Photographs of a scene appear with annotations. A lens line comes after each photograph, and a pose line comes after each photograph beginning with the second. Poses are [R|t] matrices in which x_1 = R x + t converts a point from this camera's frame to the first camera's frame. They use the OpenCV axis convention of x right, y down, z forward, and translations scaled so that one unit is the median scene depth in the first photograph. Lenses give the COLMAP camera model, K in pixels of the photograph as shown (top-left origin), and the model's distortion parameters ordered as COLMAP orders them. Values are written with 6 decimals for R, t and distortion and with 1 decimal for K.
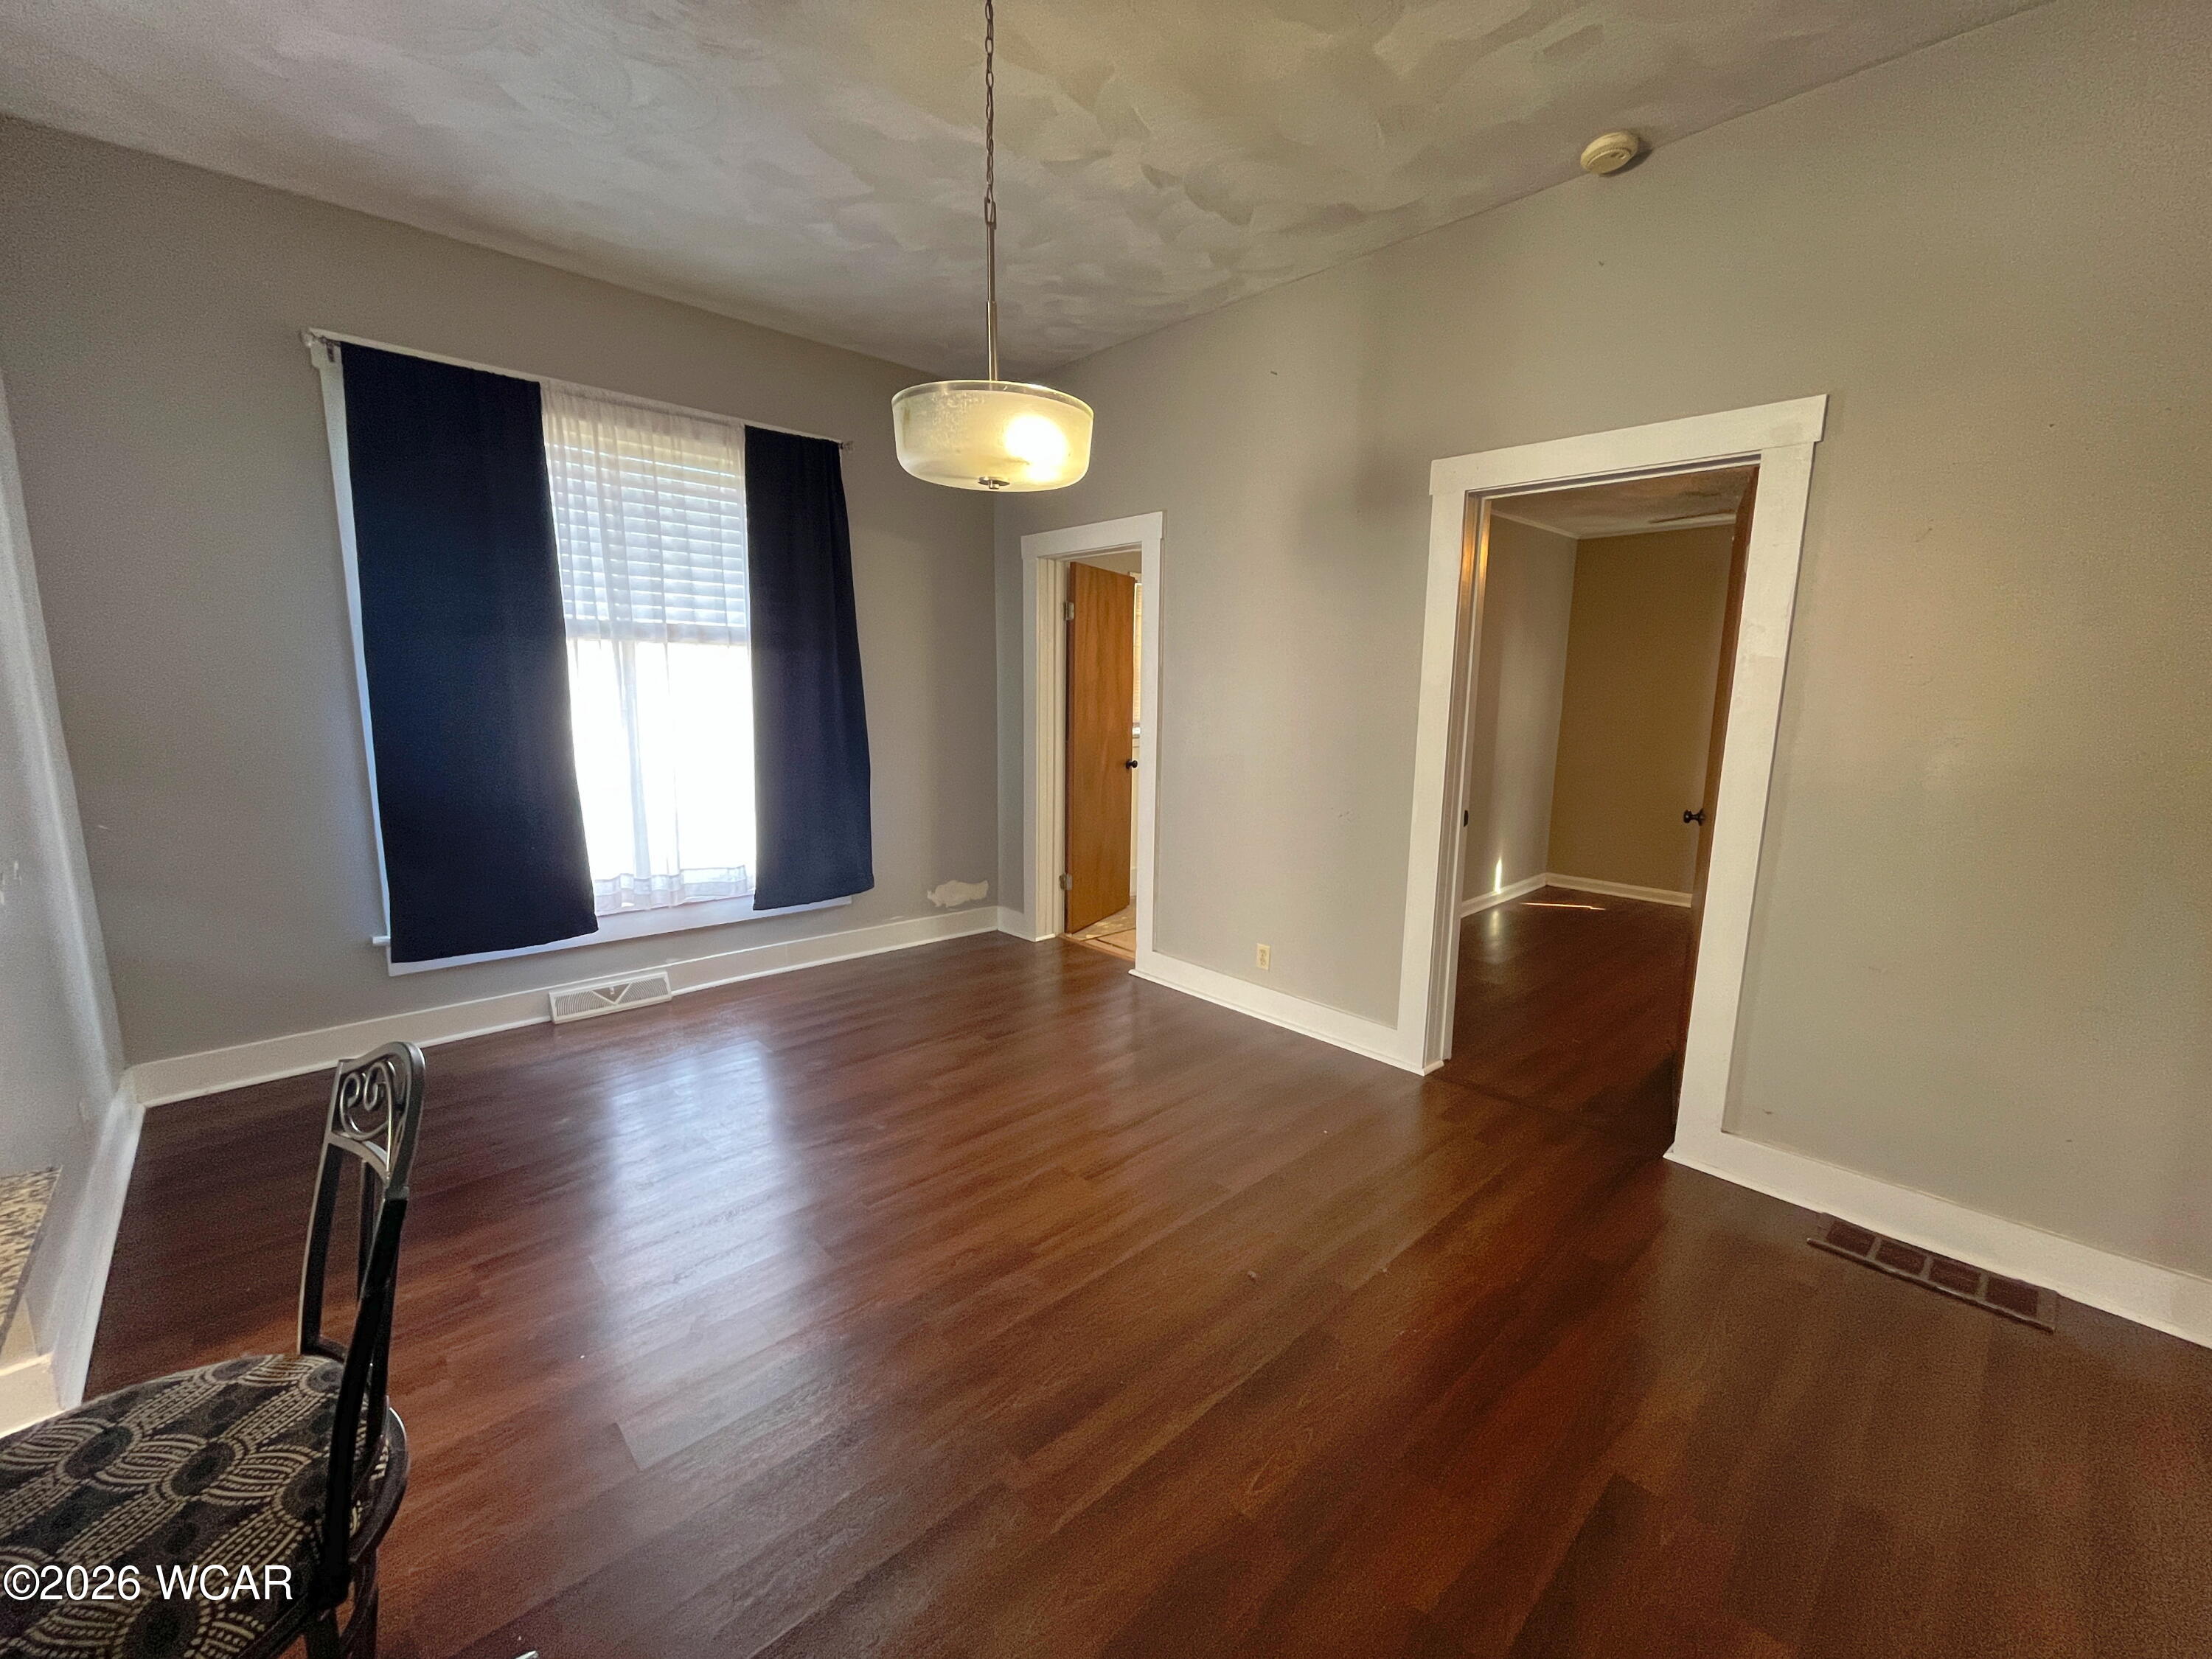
lens RADIAL K [[901.5, 0, 1103.4], [0, 901.5, 838.2], [0, 0, 1]] dist [-0.001352, -0.000376]
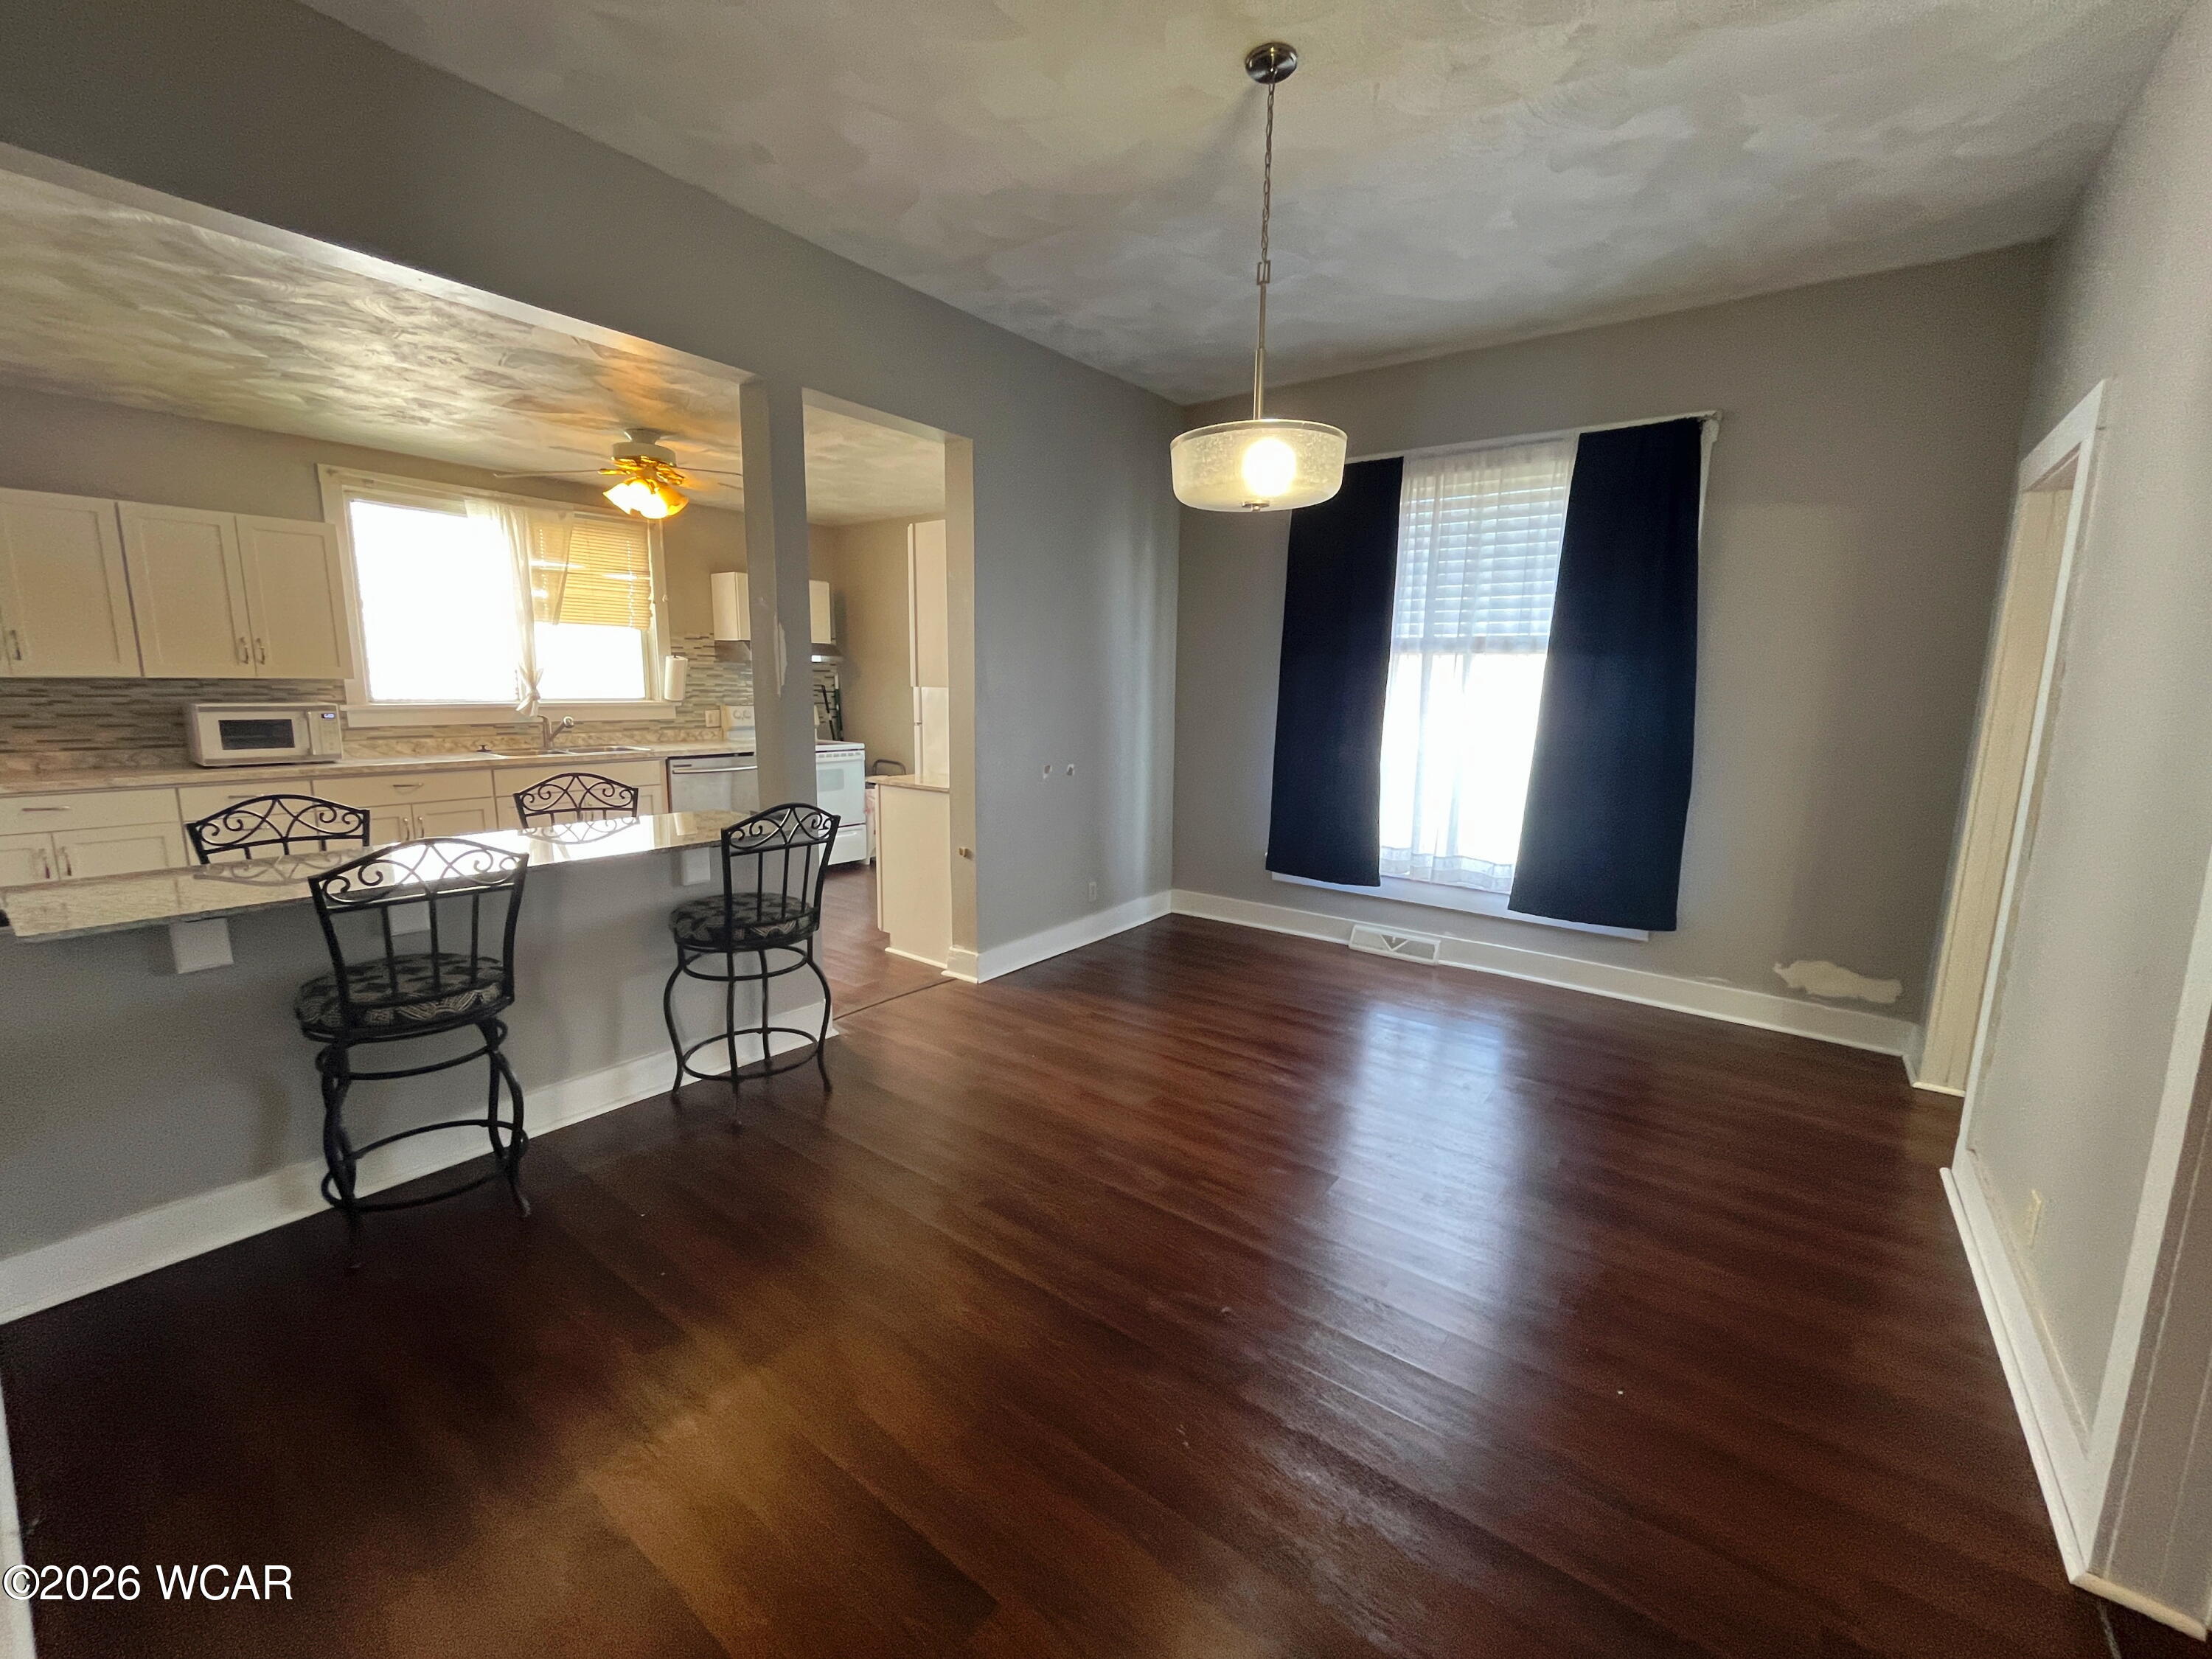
lens RADIAL K [[901.5, 0, 1103.4], [0, 901.5, 838.2], [0, 0, 1]] dist [-0.001352, -0.000376]
pose [[0.172603, 0.157597, -0.972302, 0.568390], [-0.178003, 0.975856, 0.126574, -0.051751], [0.968774, 0.151225, 0.196489, 0.363562]]
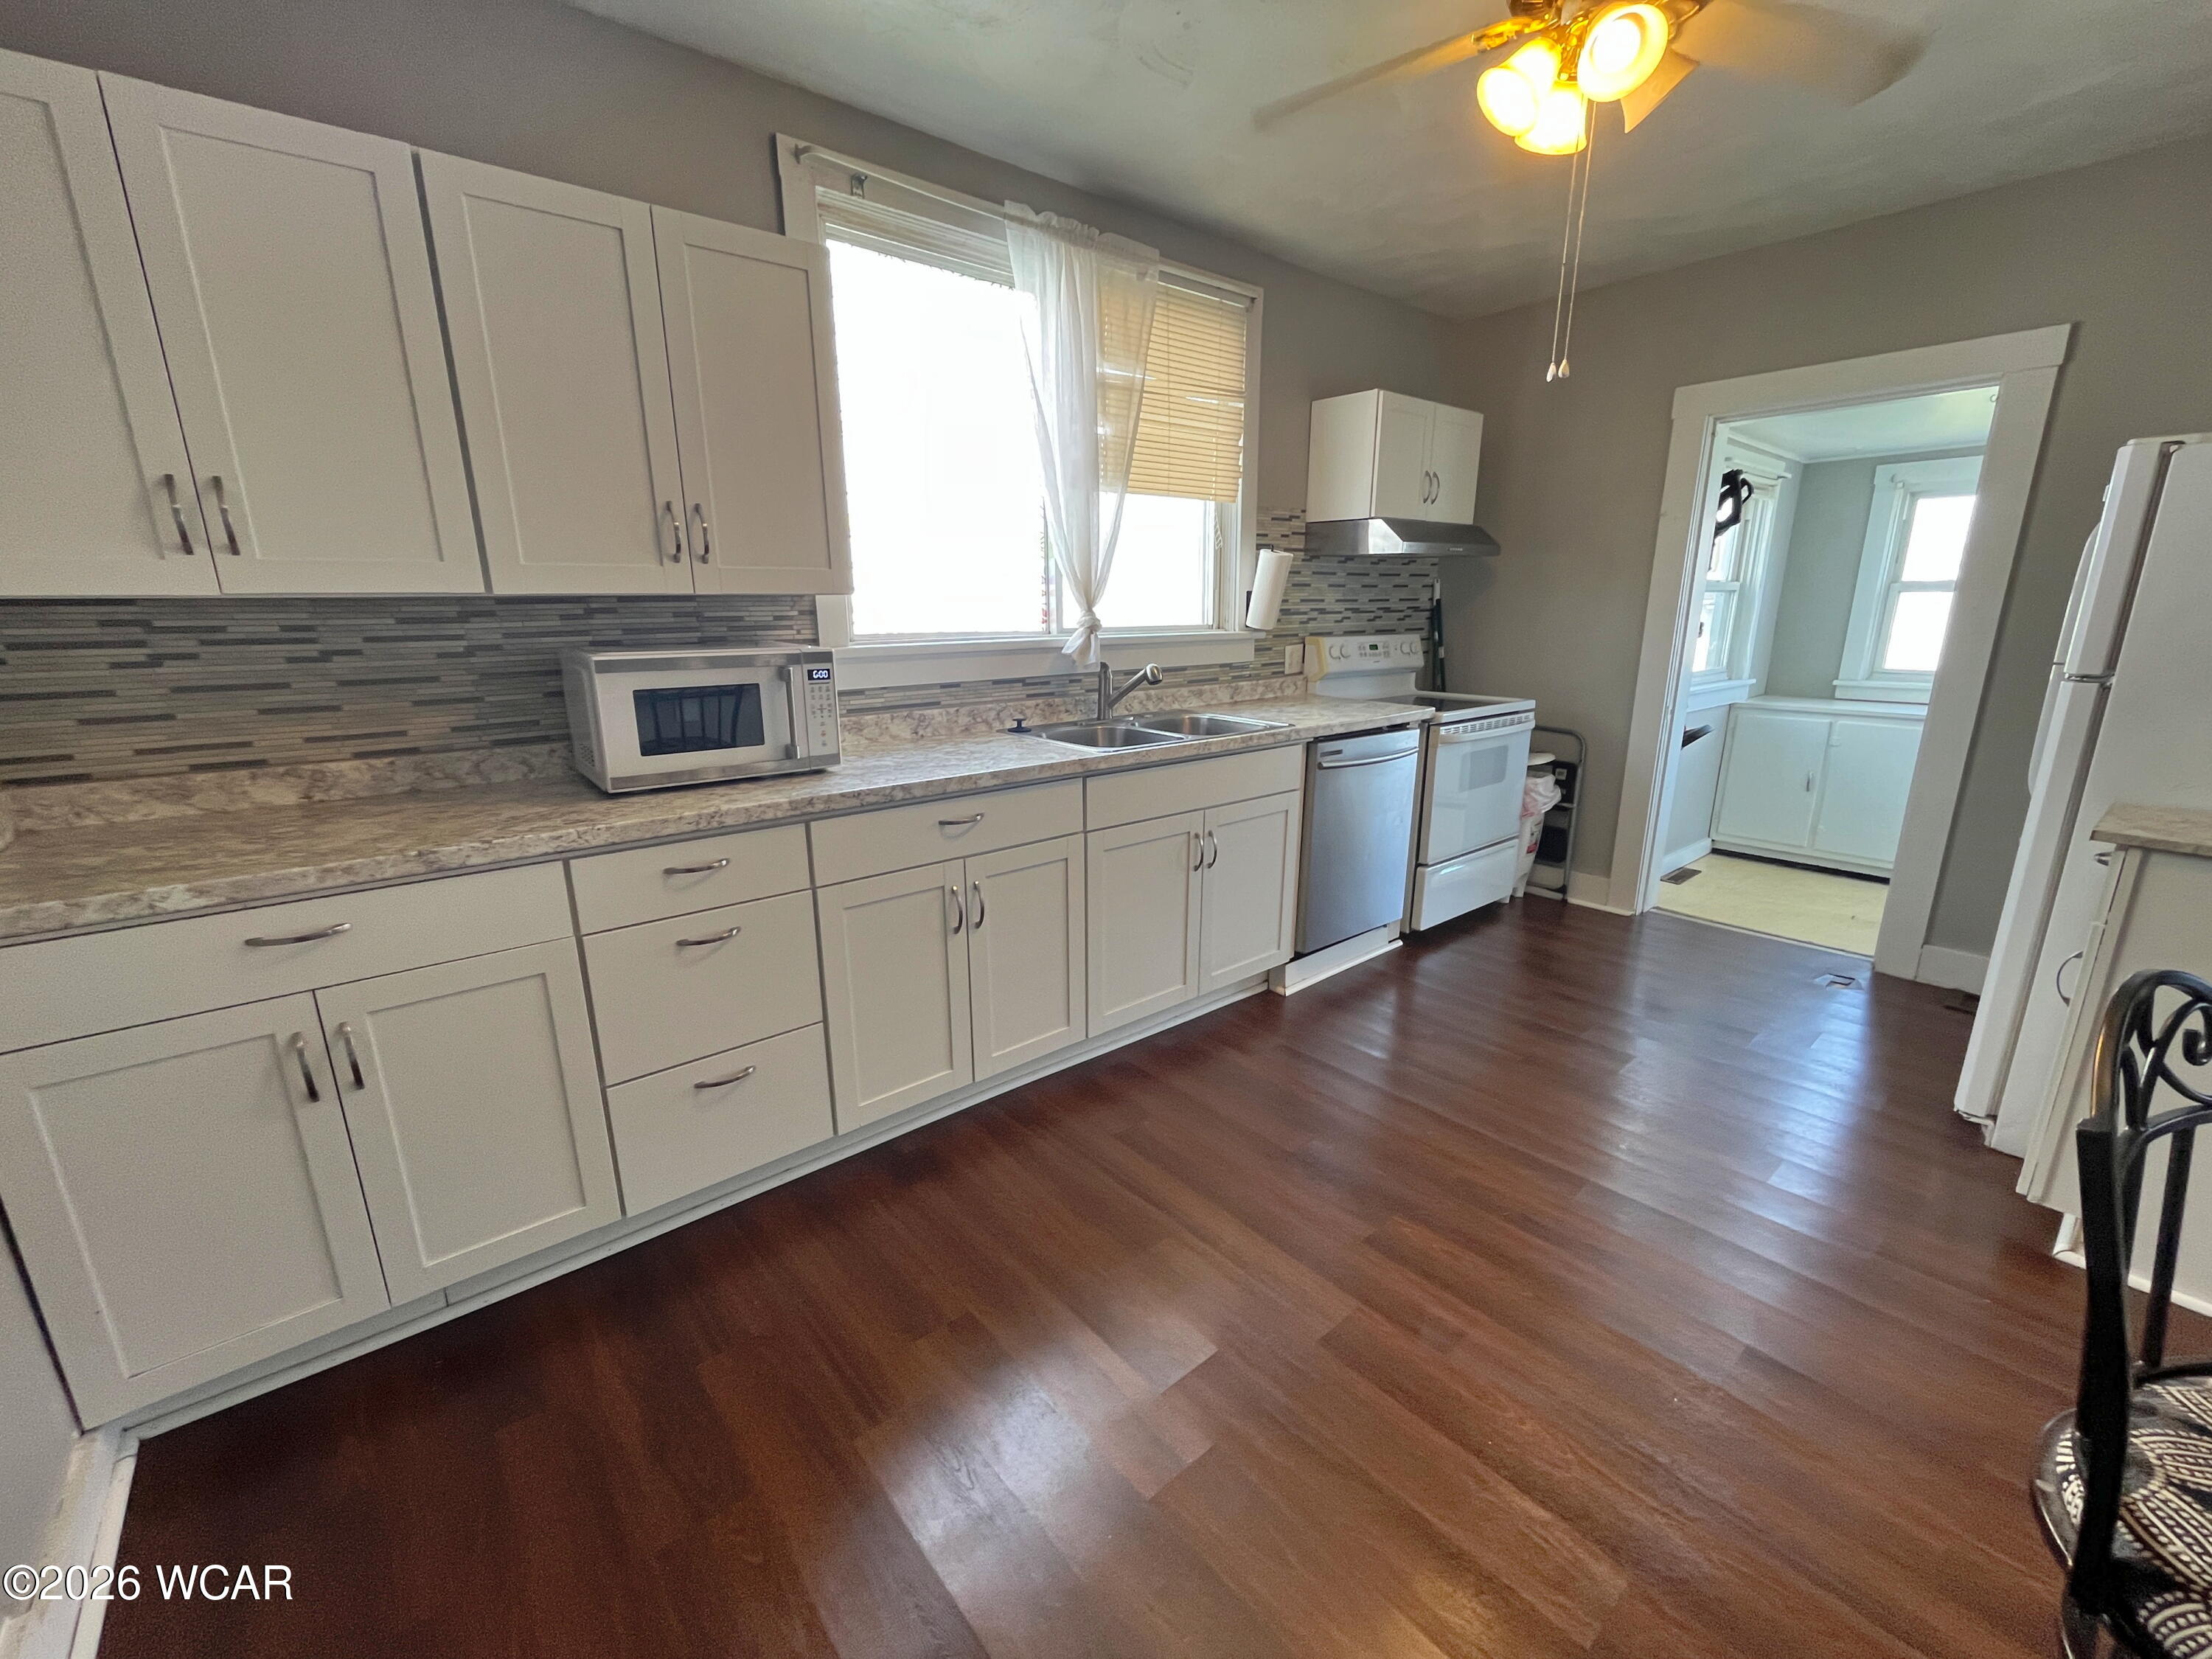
lens RADIAL K [[902.1, 0, 1106.1], [0, 902.1, 834.7], [0, 0, 1]] dist [0.000897, -0.000029]
pose [[-0.052167, 0.234807, -0.970641, -0.227466], [-0.161145, 0.957248, 0.240227, 0.054863], [0.985551, 0.168946, -0.012098, -0.216238]]
